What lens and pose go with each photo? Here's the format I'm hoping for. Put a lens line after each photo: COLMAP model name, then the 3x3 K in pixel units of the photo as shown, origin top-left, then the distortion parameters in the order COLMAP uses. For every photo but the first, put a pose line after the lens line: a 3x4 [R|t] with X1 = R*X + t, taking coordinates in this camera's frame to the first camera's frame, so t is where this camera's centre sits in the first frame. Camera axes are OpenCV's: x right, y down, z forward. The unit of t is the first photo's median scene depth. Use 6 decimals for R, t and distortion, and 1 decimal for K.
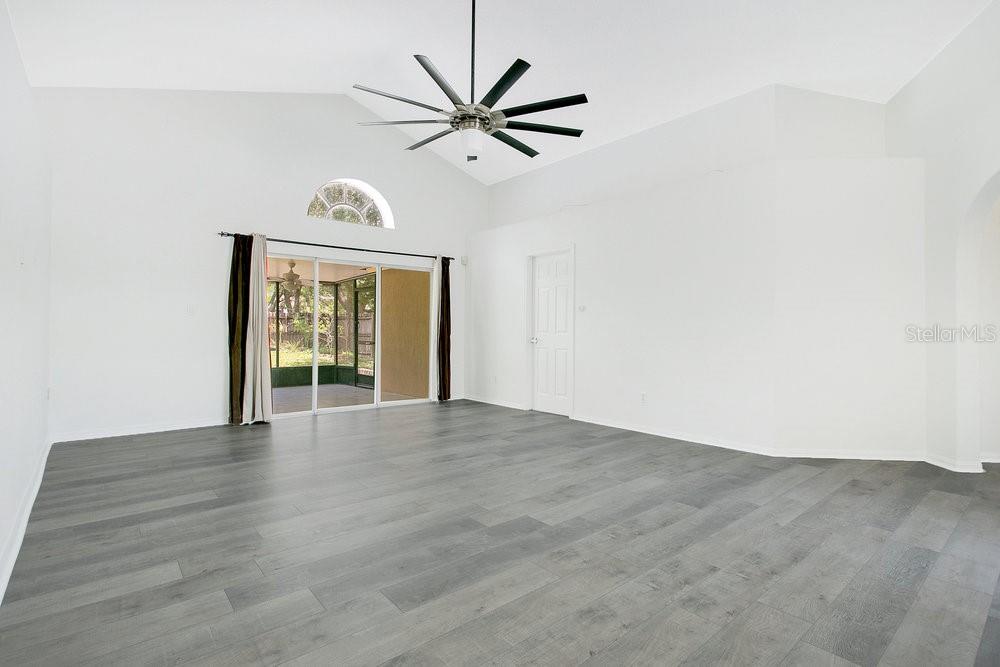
lens RADIAL K [[486.7, 0, 500.5], [0, 486.7, 329.0], [0, 0, 1]] dist [0.000465, 0.000401]
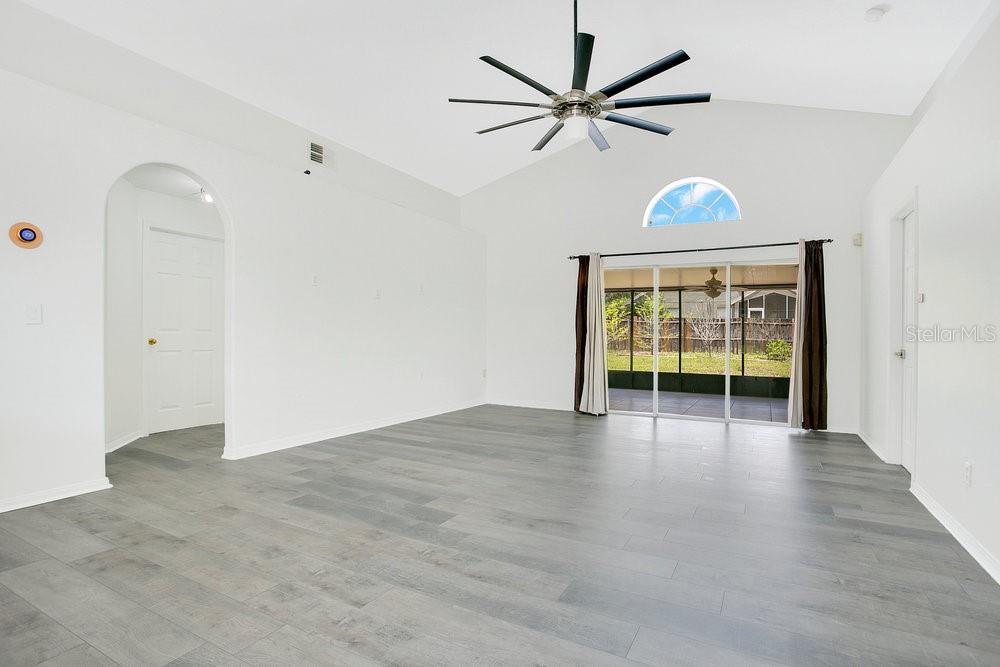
lens RADIAL K [[485.3, 0, 495.2], [0, 485.3, 332.9], [0, 0, 1]] dist [-0.055378, 0.029279]
pose [[0.352427, -0.007695, -0.935808, 0.992238], [-0.004207, 0.999943, -0.009807, 0.014217], [0.935830, 0.007394, 0.352374, 0.695582]]
